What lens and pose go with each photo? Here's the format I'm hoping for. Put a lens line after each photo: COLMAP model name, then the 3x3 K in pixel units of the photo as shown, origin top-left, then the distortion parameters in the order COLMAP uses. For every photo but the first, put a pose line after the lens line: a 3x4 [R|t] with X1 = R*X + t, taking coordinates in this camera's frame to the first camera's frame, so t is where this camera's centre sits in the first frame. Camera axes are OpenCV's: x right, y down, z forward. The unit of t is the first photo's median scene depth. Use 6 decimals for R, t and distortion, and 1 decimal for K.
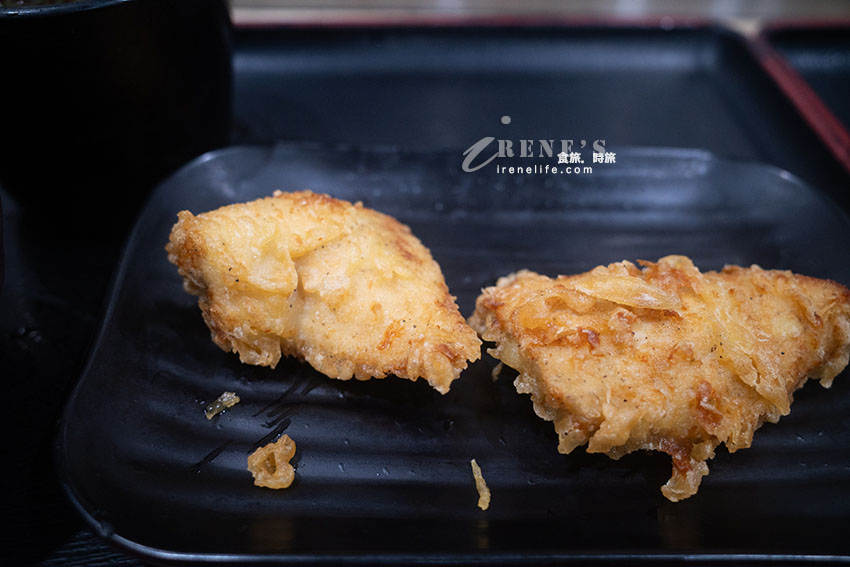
lens RADIAL K [[666.1, 0, 430.4], [0, 666.1, 319.2], [0, 0, 1]] dist [-0.049189, 0.025729]
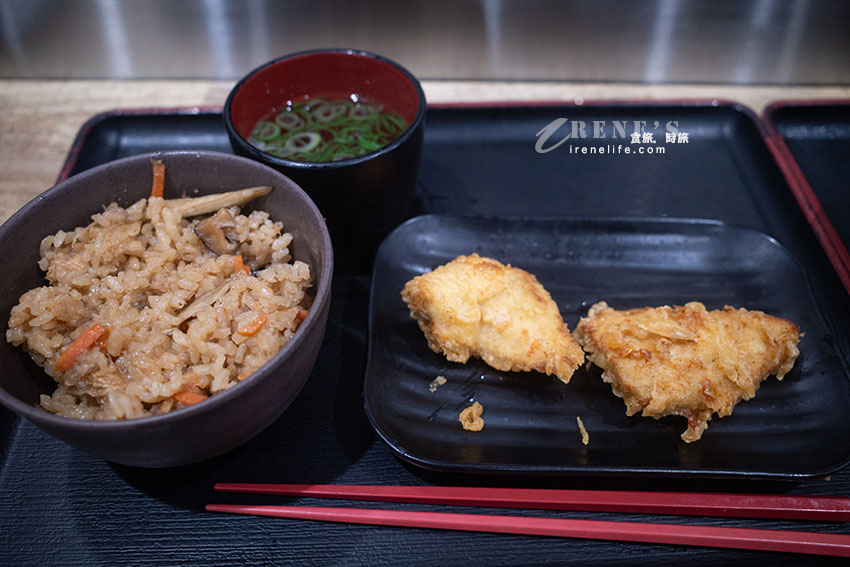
lens RADIAL K [[666.1, 0, 412.6], [0, 666.1, 291.9], [0, 0, 1]] dist [-0.049189, 0.025729]
pose [[0.998619, 0.016597, -0.049852, -0.298060], [-0.012462, 0.996544, 0.082127, -0.270389], [0.051043, -0.081392, 0.995374, -0.797979]]
